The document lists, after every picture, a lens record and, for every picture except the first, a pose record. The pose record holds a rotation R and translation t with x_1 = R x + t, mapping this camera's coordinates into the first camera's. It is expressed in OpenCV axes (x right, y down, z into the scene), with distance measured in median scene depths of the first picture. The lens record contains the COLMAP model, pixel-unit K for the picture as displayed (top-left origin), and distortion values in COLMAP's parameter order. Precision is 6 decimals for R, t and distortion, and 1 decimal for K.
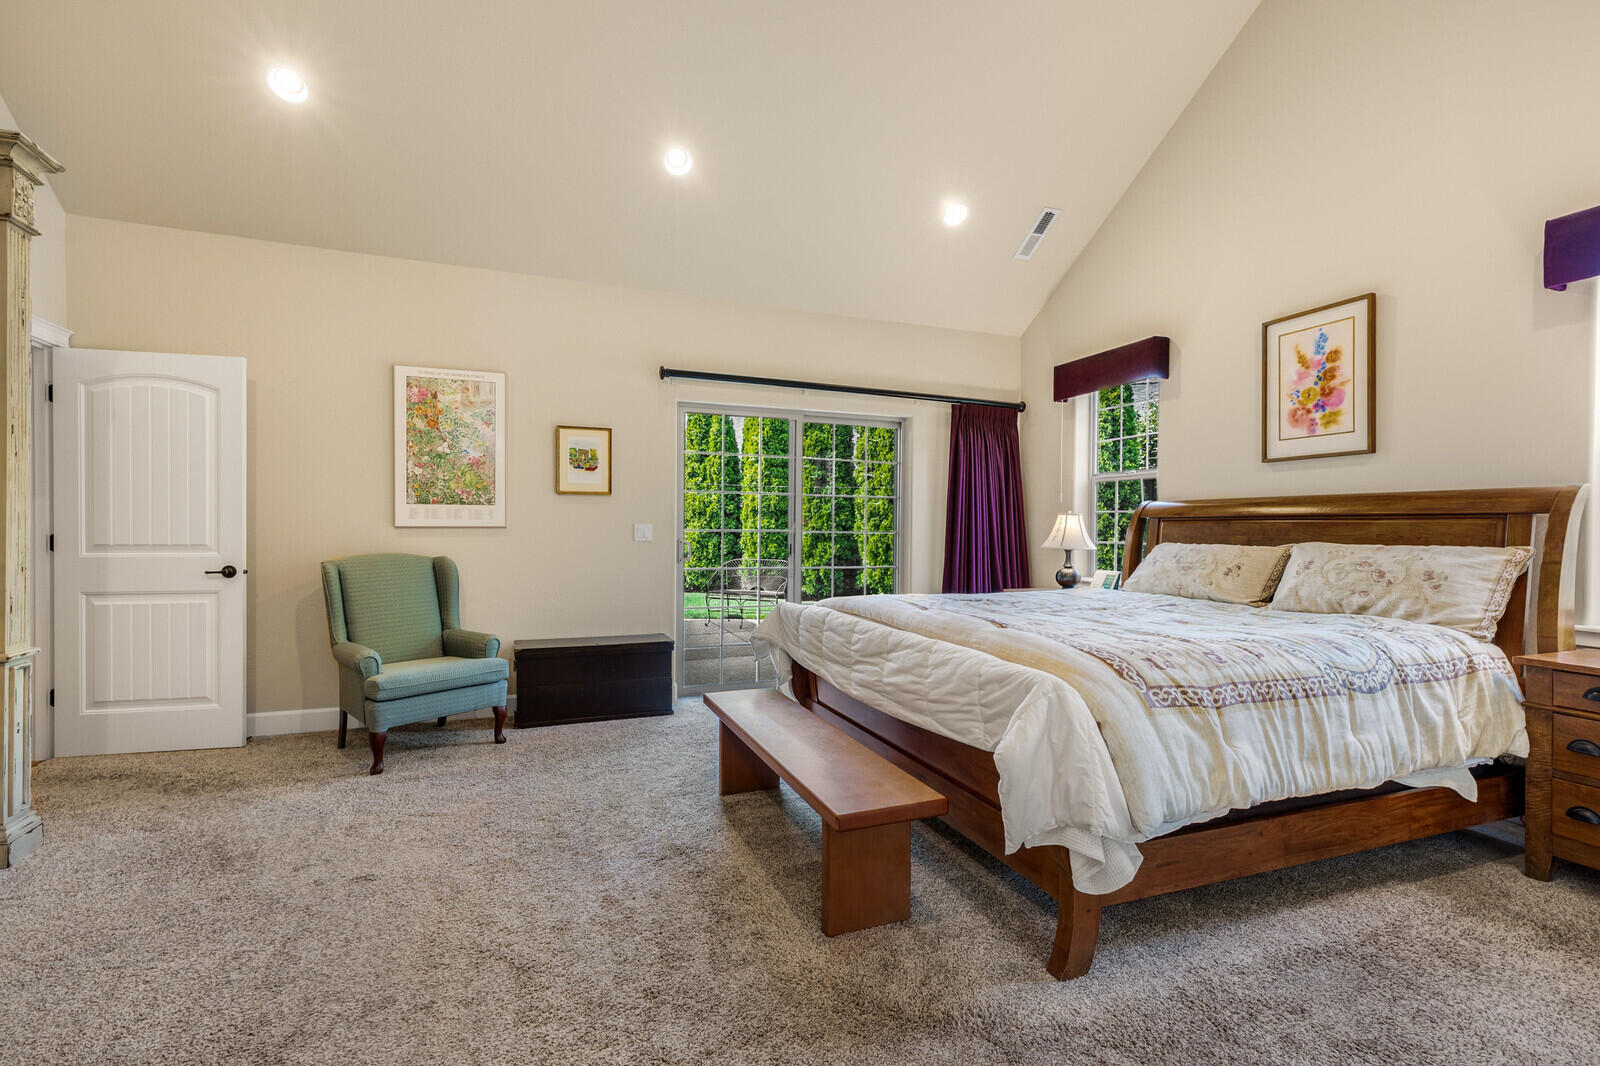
lens RADIAL K [[731.5, 0, 794.9], [0, 731.5, 512.9], [0, 0, 1]] dist [0.006699, 0.000103]
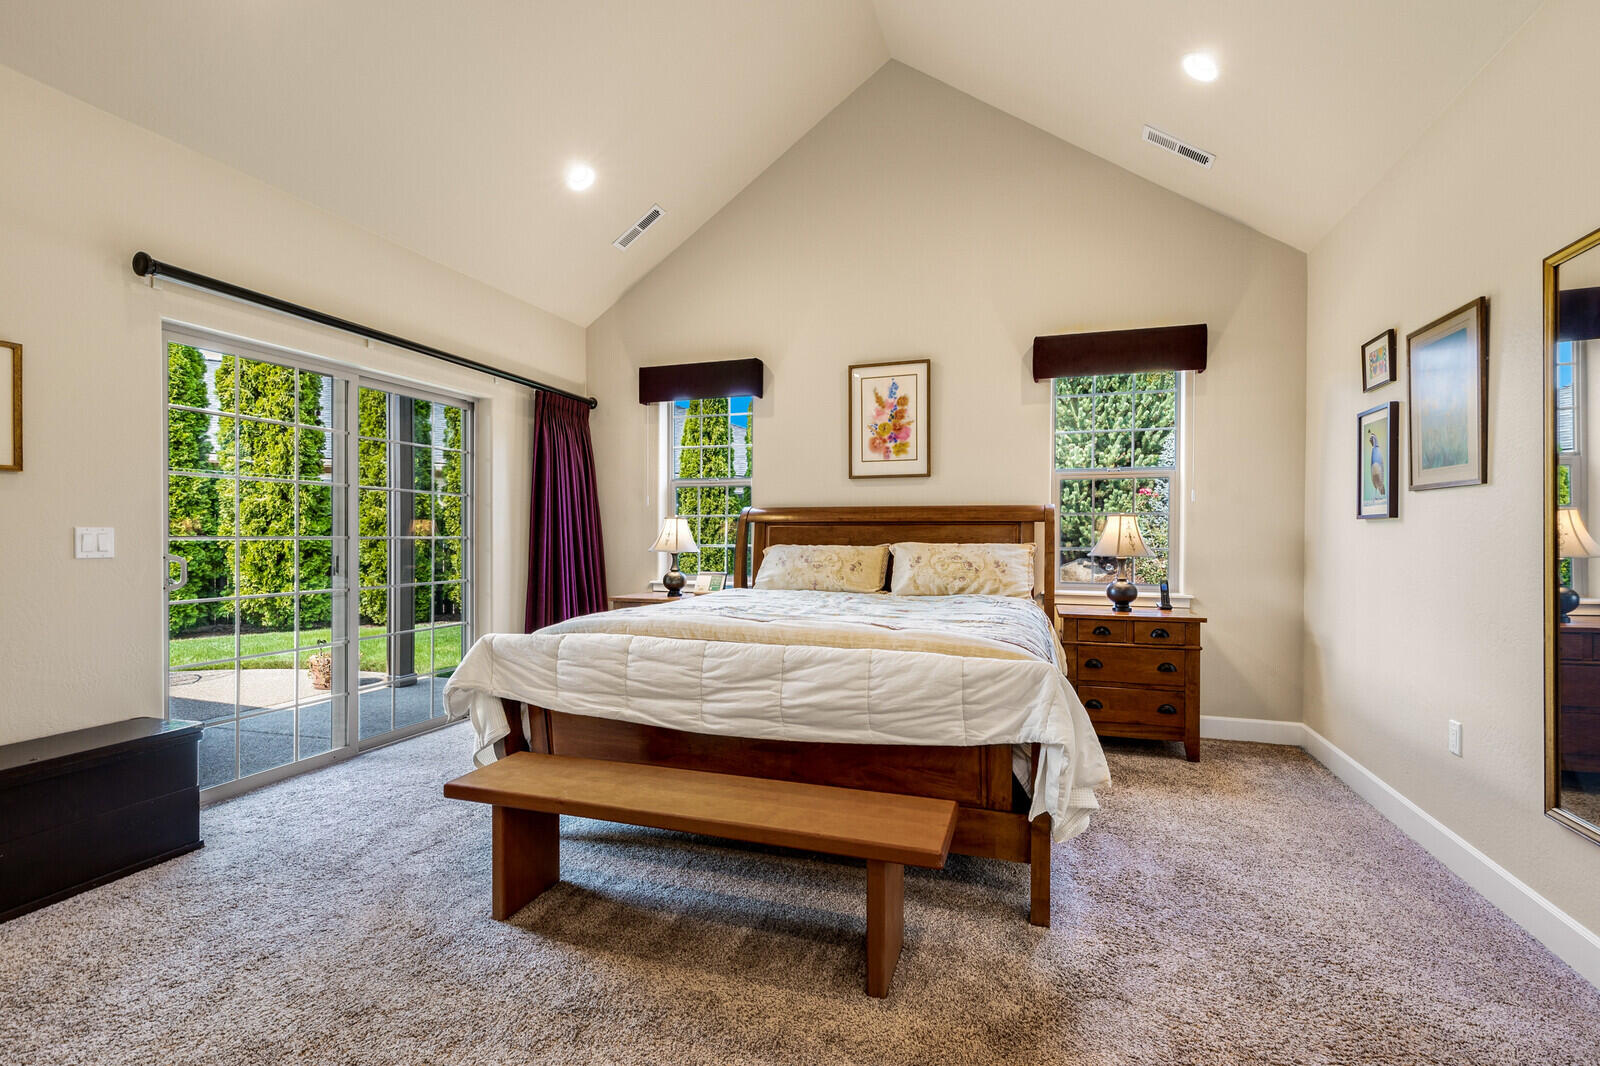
lens RADIAL K [[740.0, 0, 800.3], [0, 740.0, 517.5], [0, 0, 1]] dist [0.002314, 0.000301]
pose [[0.628855, 0.011791, 0.777434, -0.415551], [-0.013681, 0.999898, -0.004099, 0.003564], [-0.777403, -0.008058, 0.628952, 0.303919]]
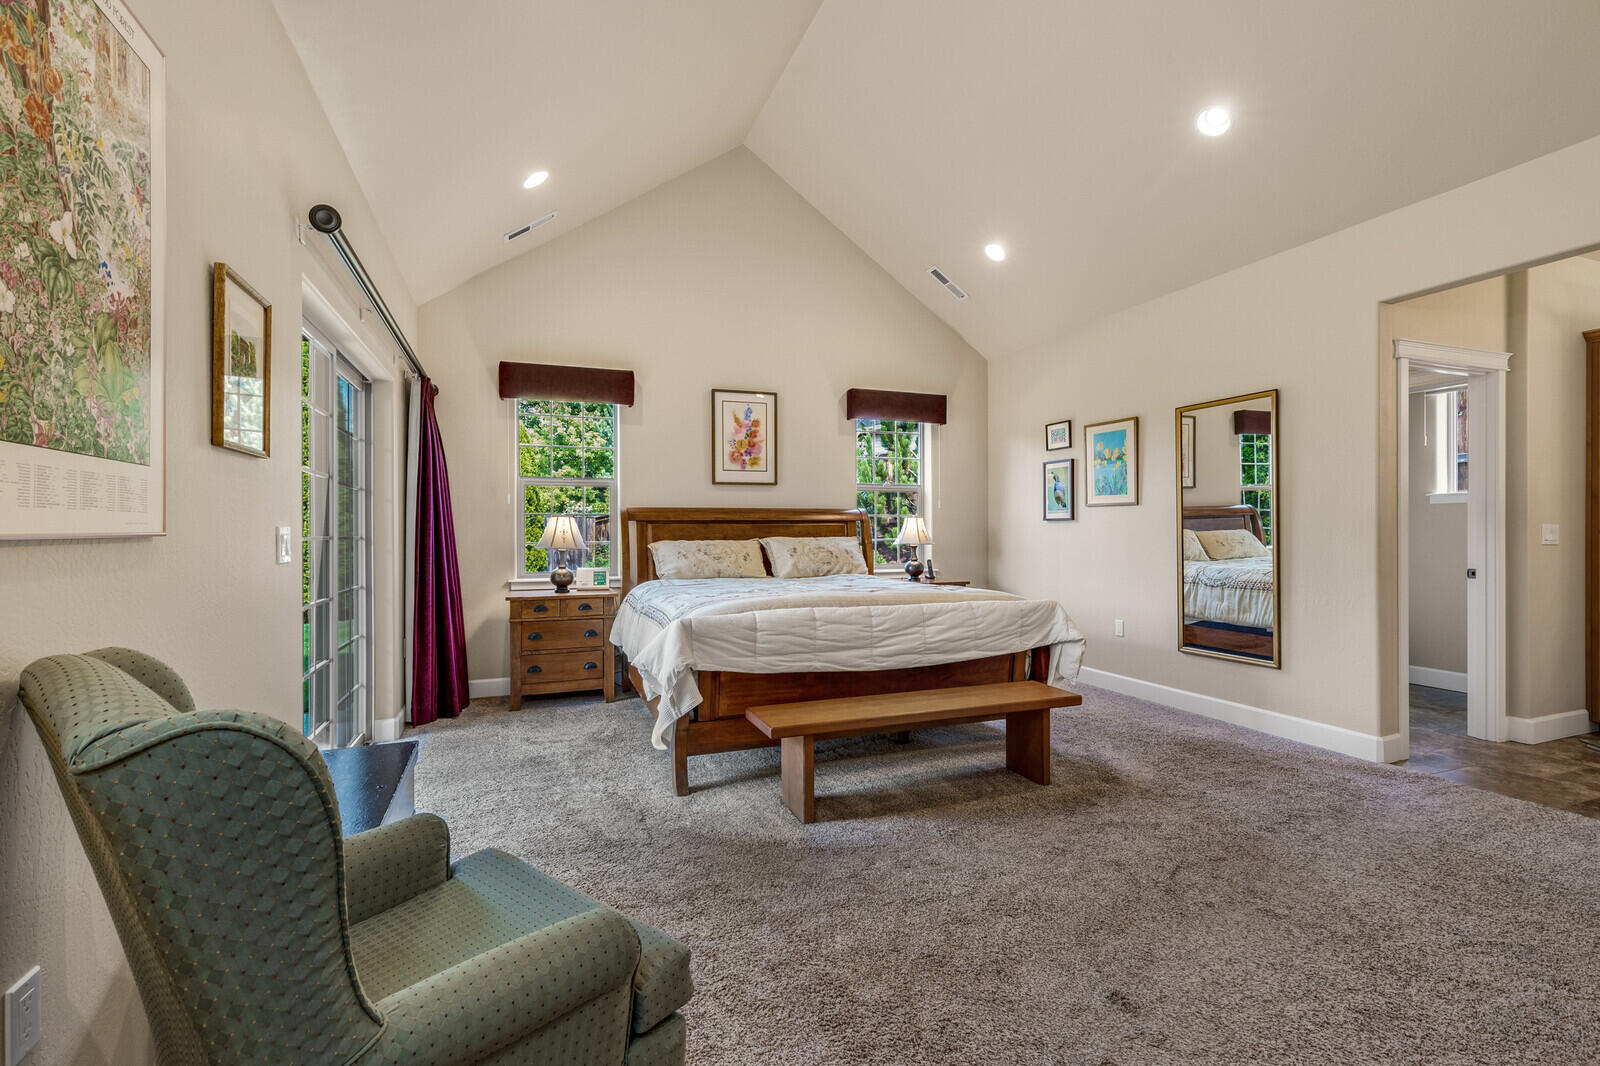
lens RADIAL K [[742.1, 0, 803.5], [0, 742.1, 497.7], [0, 0, 1]] dist [0.002330, 0.000012]
pose [[-0.013768, 0.037462, 0.999203, -0.920293], [-0.016547, 0.999153, -0.037688, 0.012709], [-0.999768, -0.017052, -0.013136, 0.912101]]
